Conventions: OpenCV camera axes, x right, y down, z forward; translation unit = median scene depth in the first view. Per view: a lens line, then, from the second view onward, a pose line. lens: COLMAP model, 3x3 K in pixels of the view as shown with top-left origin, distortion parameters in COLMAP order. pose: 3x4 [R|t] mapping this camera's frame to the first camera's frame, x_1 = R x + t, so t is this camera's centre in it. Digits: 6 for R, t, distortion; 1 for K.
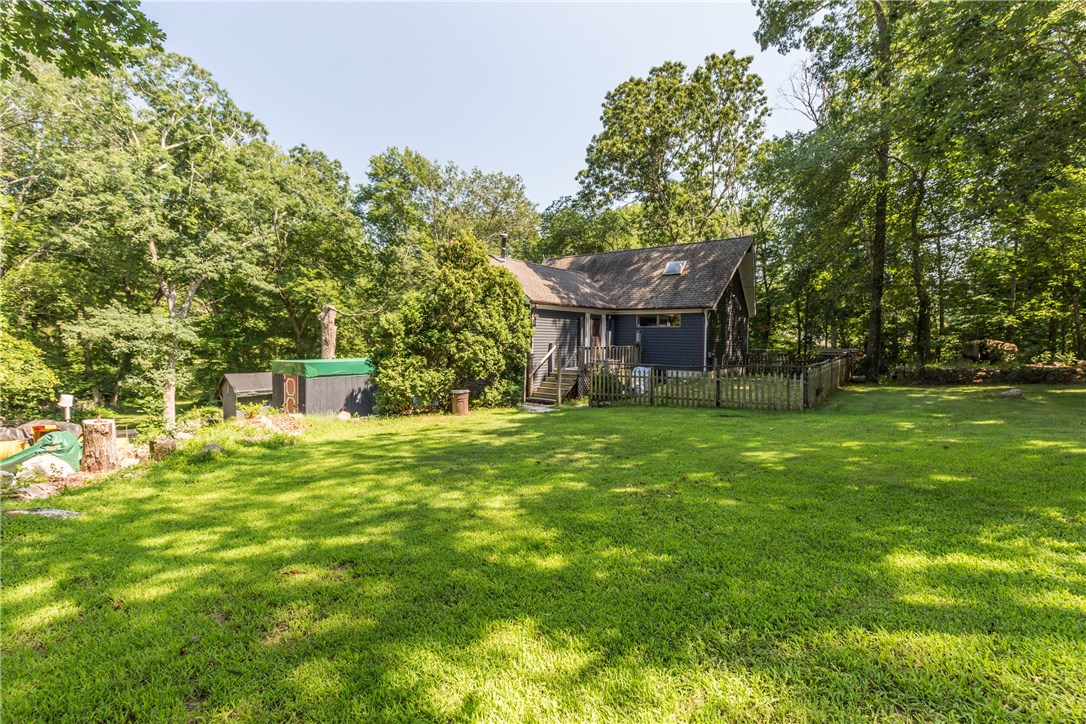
lens RADIAL K [[487.1, 0, 543.0], [0, 487.1, 362.0], [0, 0, 1]] dist [0.001858, 0.000188]
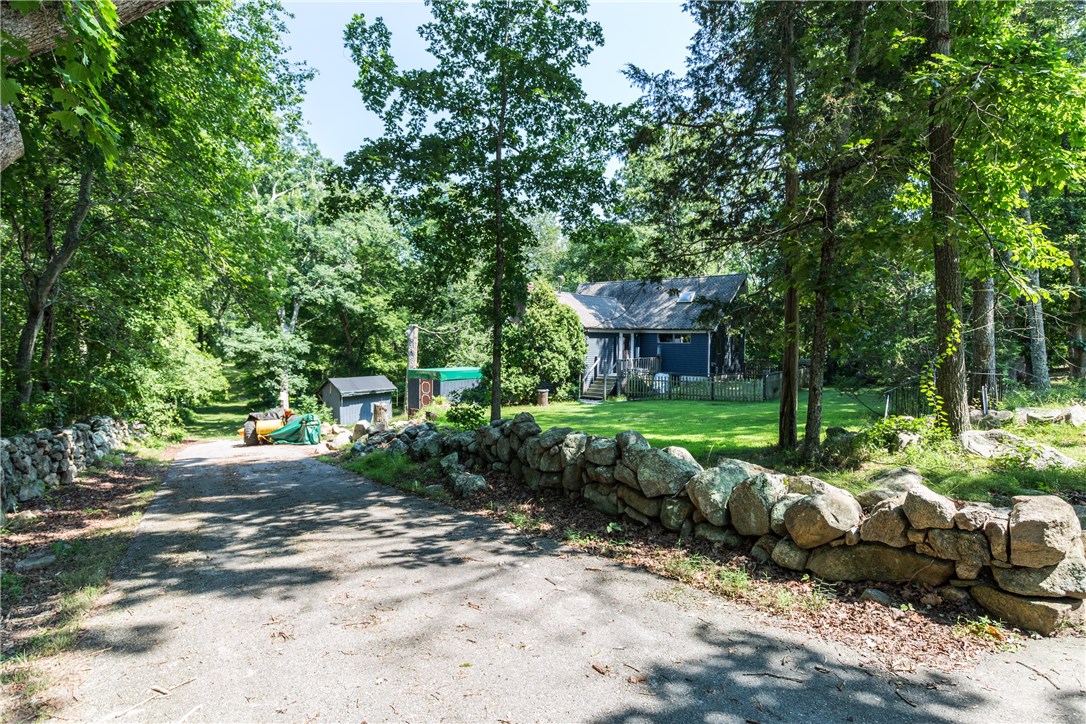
lens RADIAL K [[546.6, 0, 543.0], [0, 546.6, 362.0], [0, 0, 1]] dist [0.000560, 0.000067]
pose [[1.000000, 0.000406, 0.000225, -0.143665], [-0.000405, 0.999992, -0.003951, -0.017463], [-0.000227, 0.003951, 0.999992, -0.584989]]
